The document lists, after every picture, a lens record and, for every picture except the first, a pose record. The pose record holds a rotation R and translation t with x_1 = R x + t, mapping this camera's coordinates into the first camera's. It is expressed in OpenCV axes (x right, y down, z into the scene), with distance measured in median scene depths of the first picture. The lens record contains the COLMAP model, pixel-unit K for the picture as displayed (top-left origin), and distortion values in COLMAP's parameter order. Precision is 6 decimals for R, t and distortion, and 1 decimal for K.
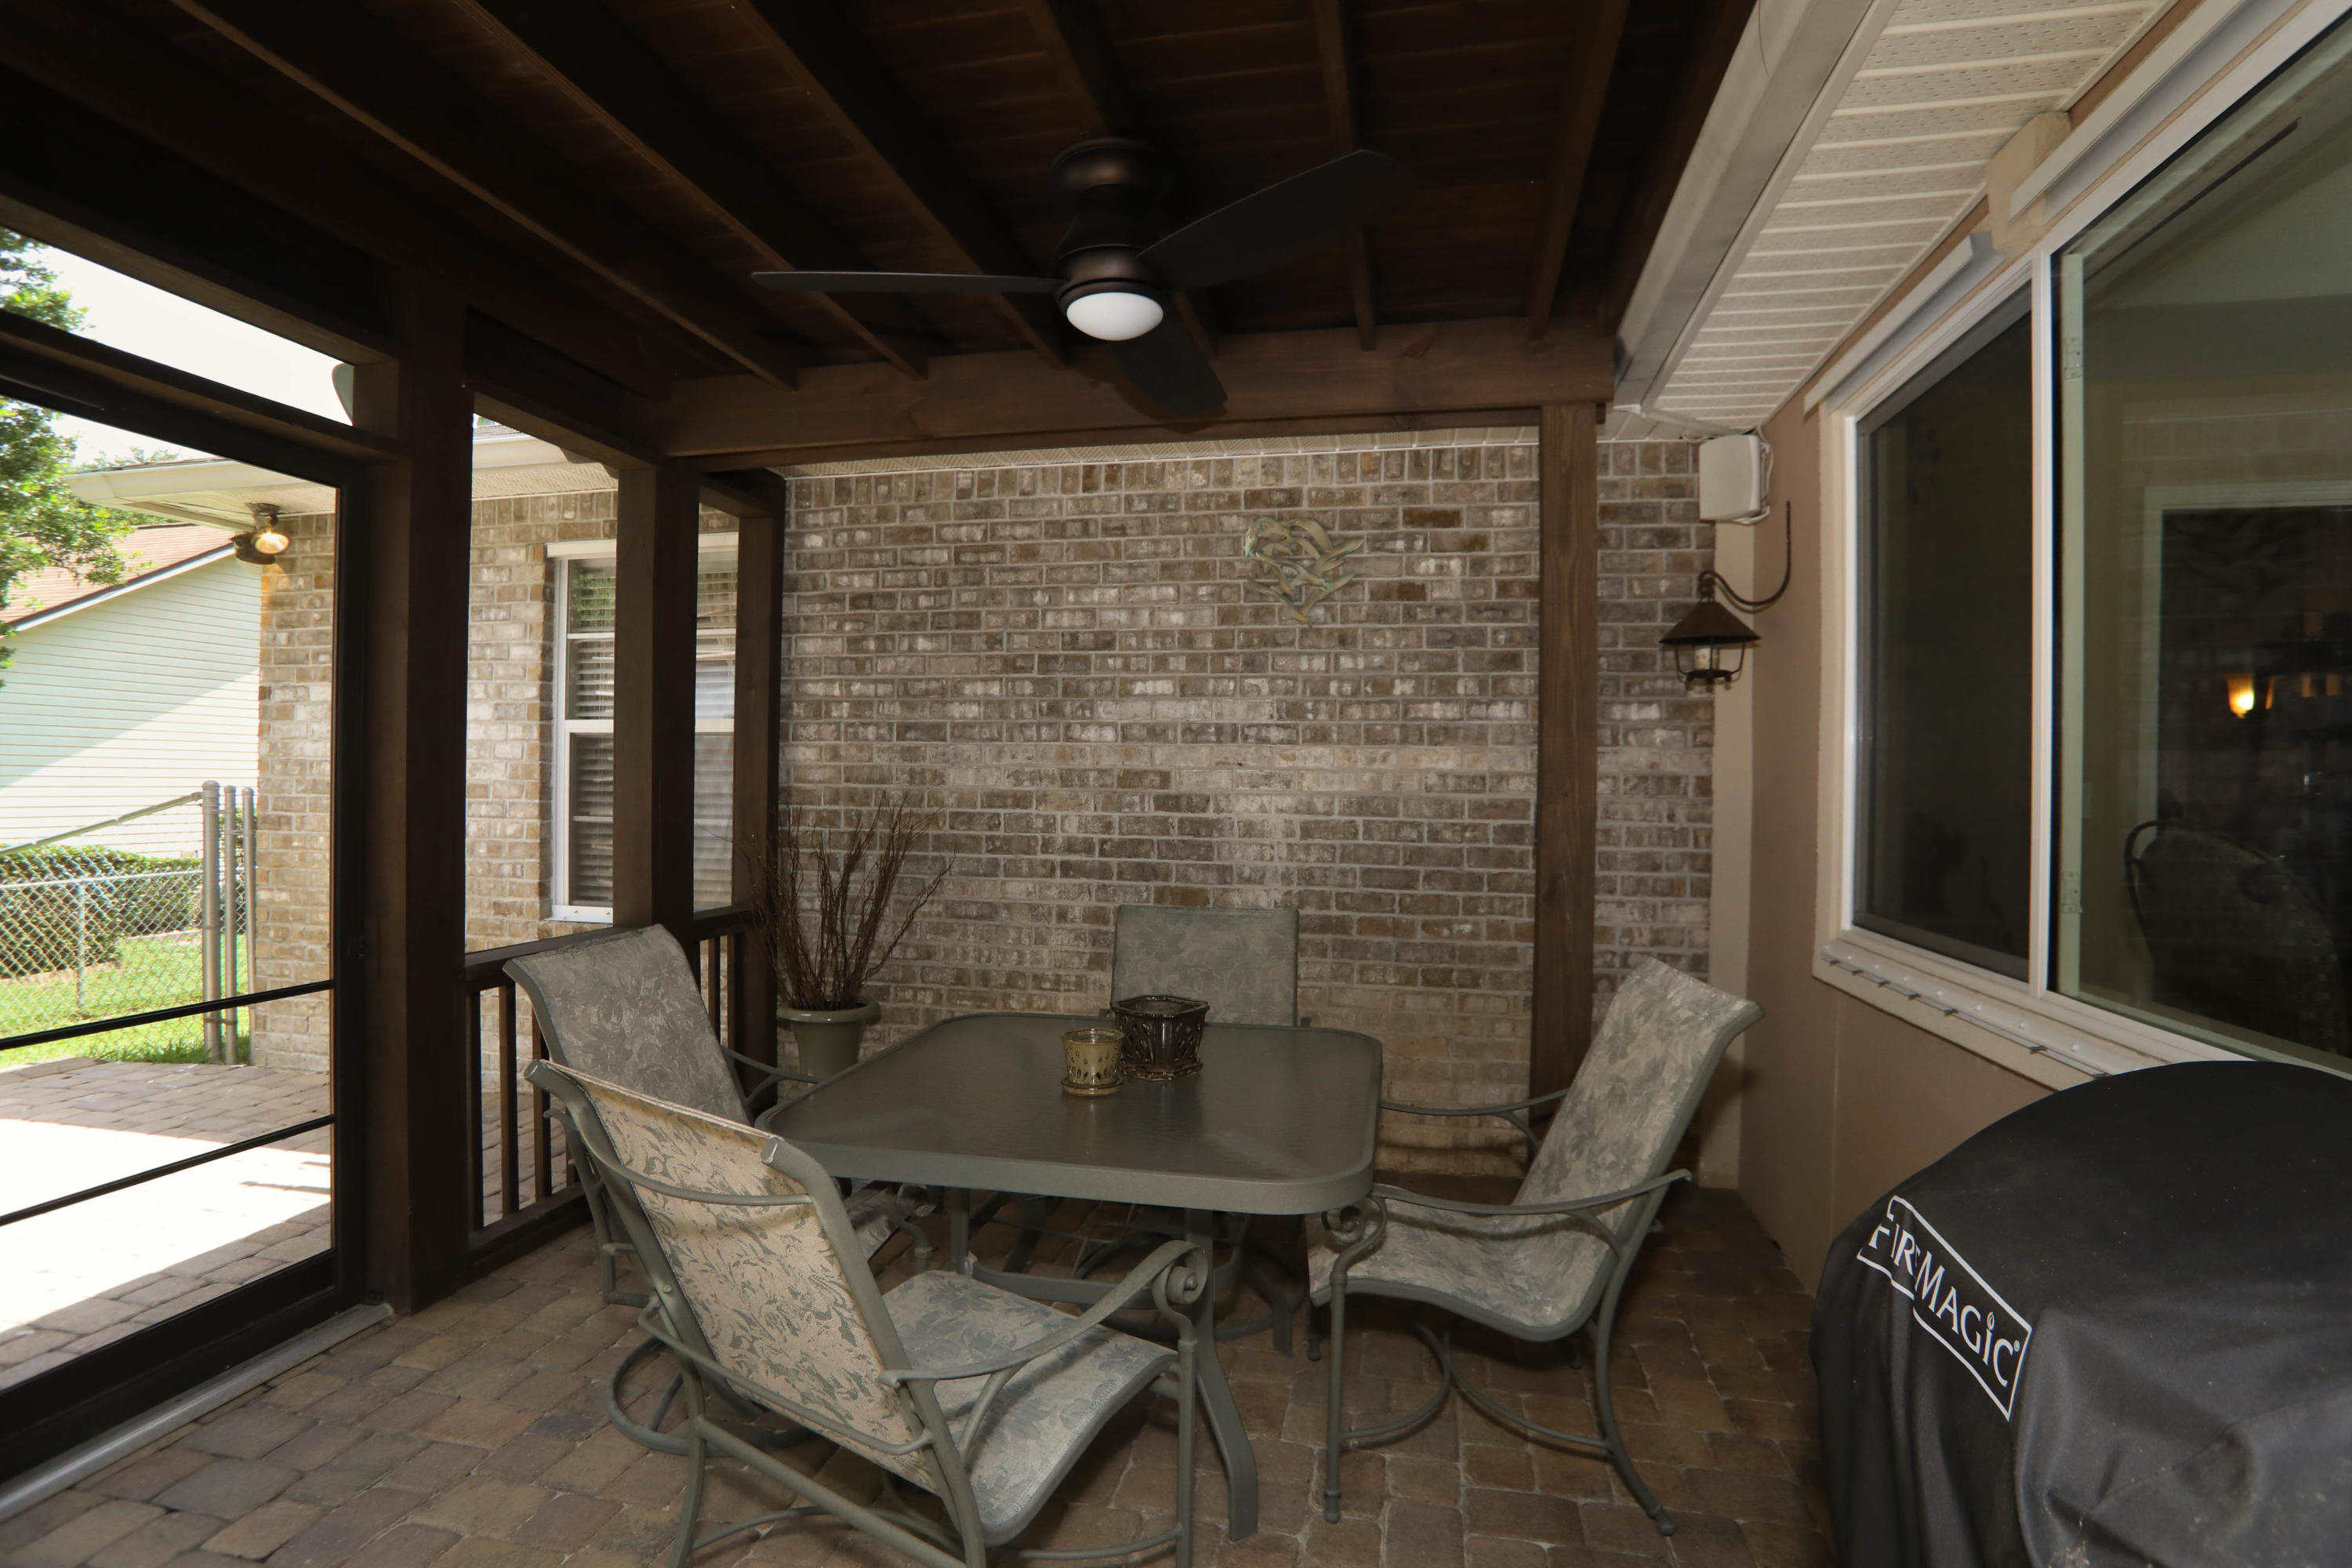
lens RADIAL K [[1150.8, 0, 1176.0], [0, 1150.8, 784.0], [0, 0, 1]] dist [-0.088910, 0.040064]
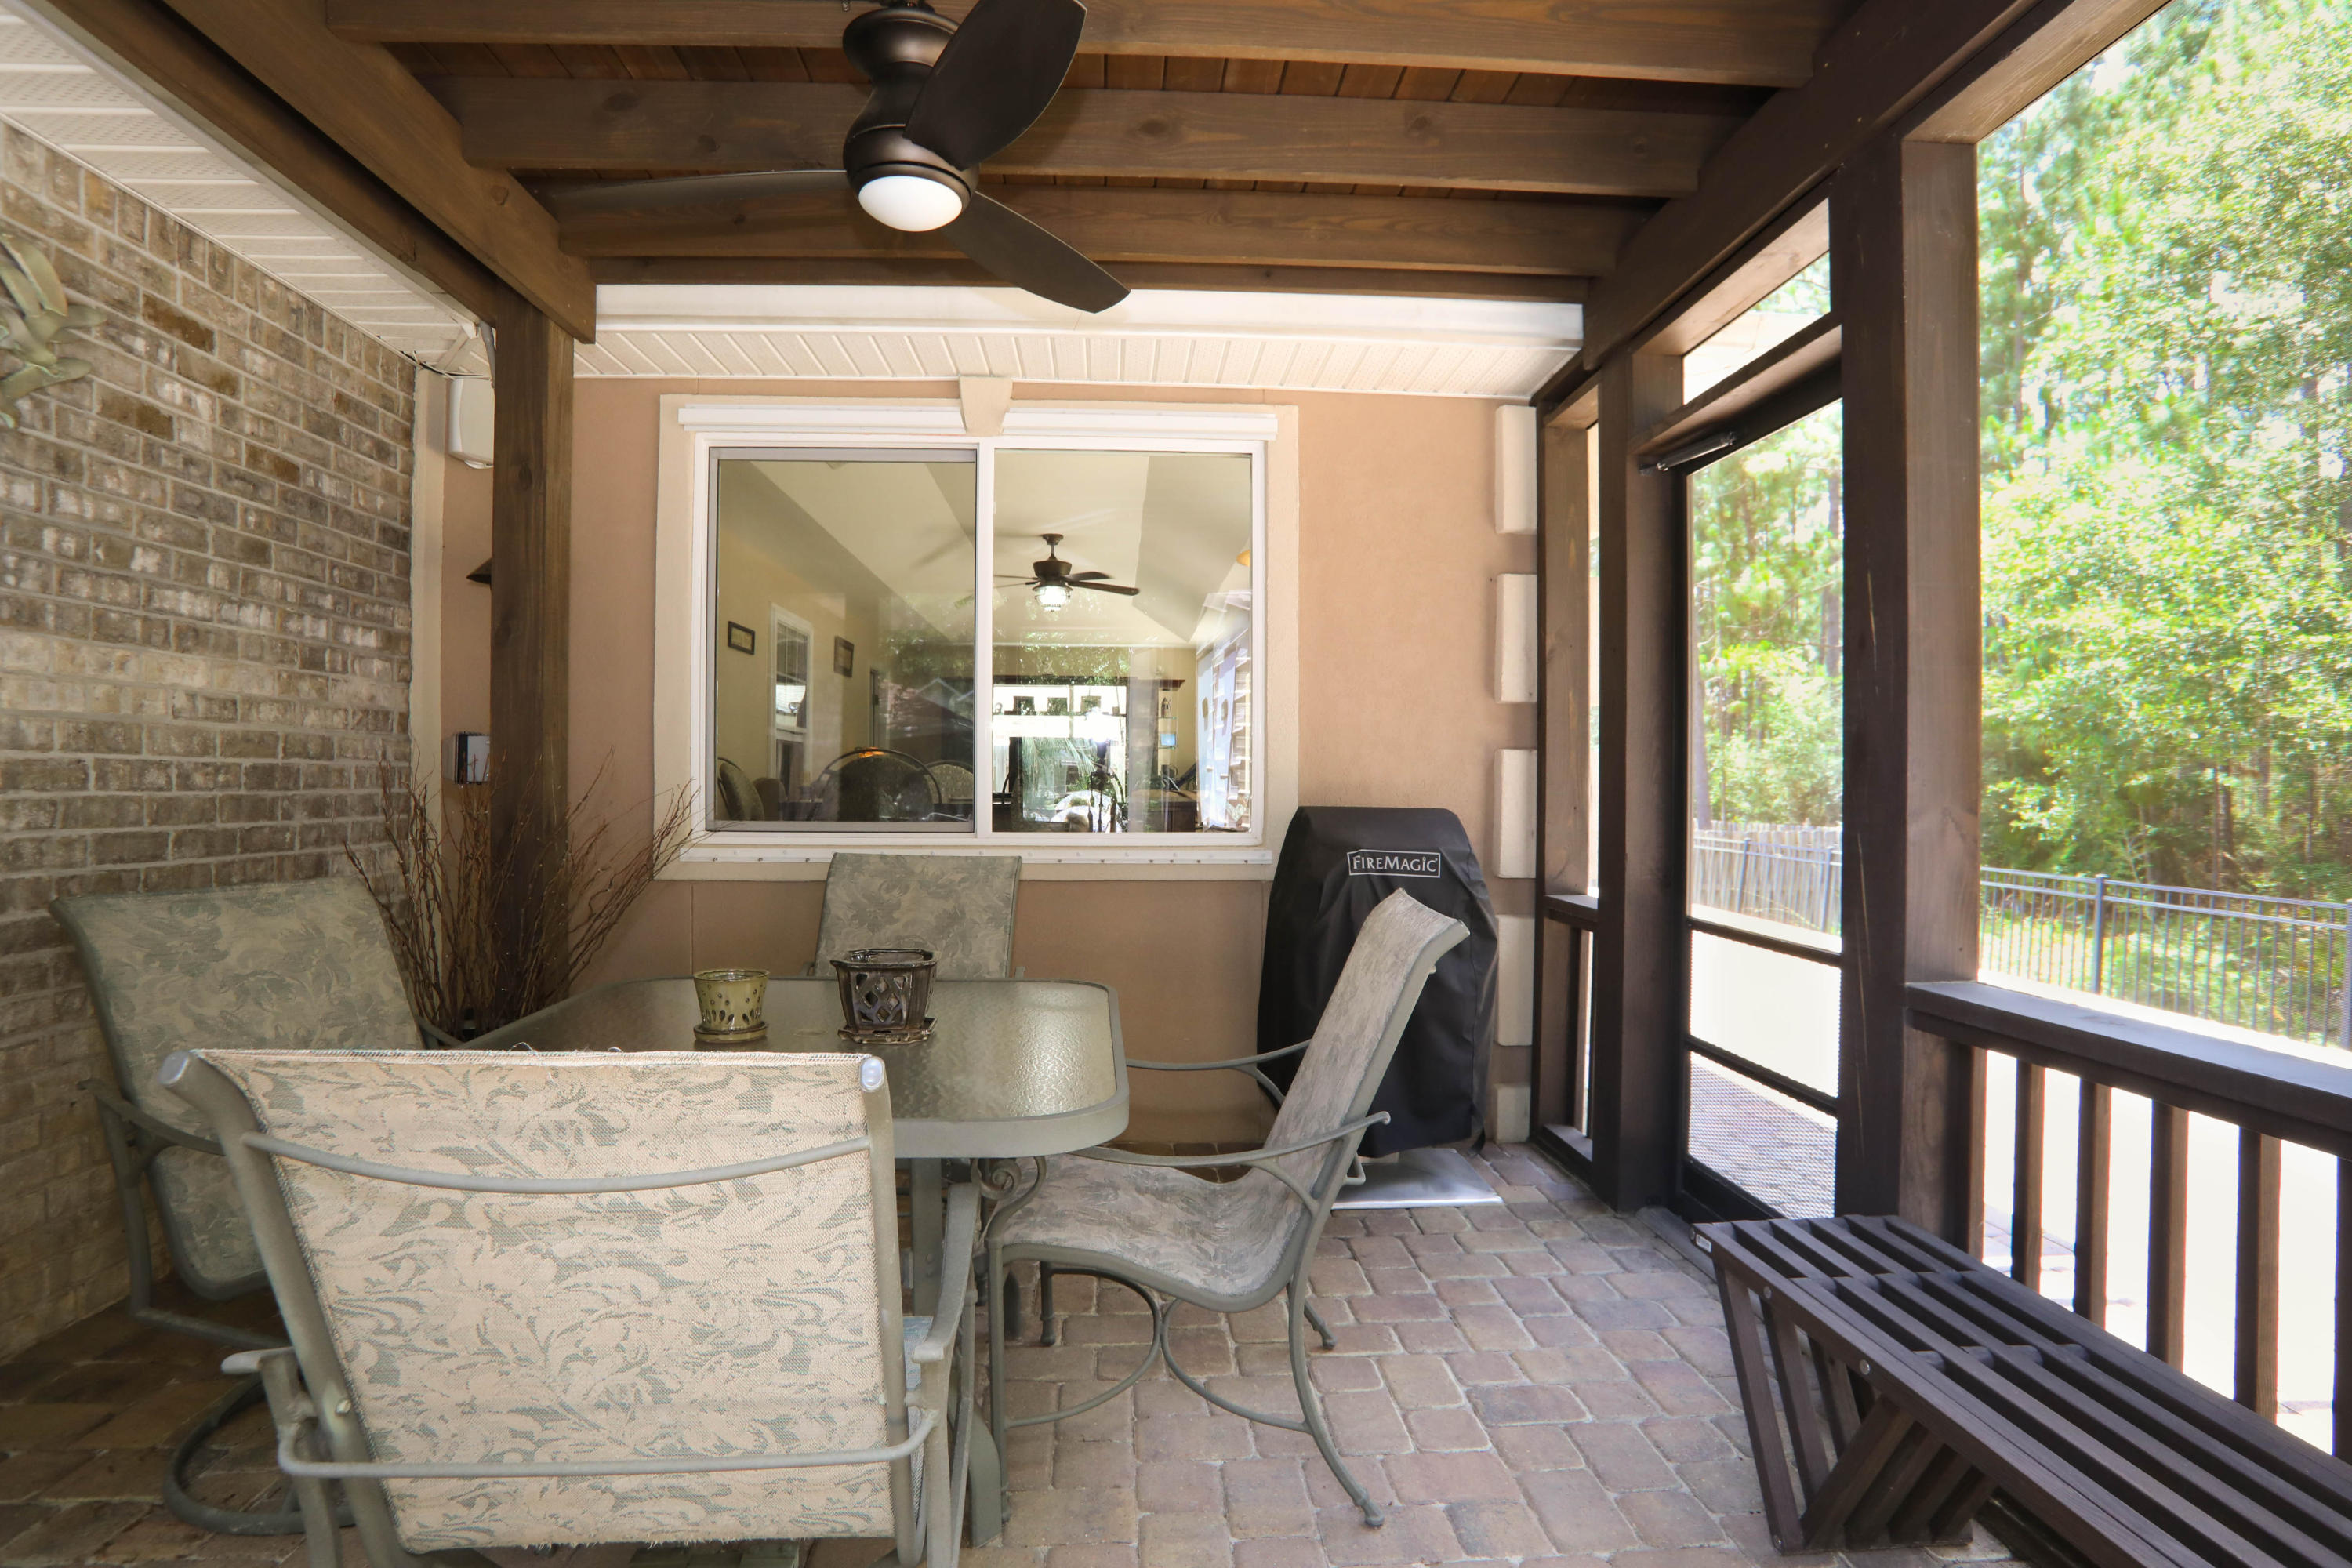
lens RADIAL K [[1150.8, 0, 1176.0], [0, 1150.8, 784.0], [0, 0, 1]] dist [-0.088910, 0.040064]
pose [[-0.258188, -0.018349, 0.965920, -0.581831], [-0.003970, 0.999831, 0.017932, 0.032474], [-0.966087, 0.000795, -0.258217, 0.584600]]
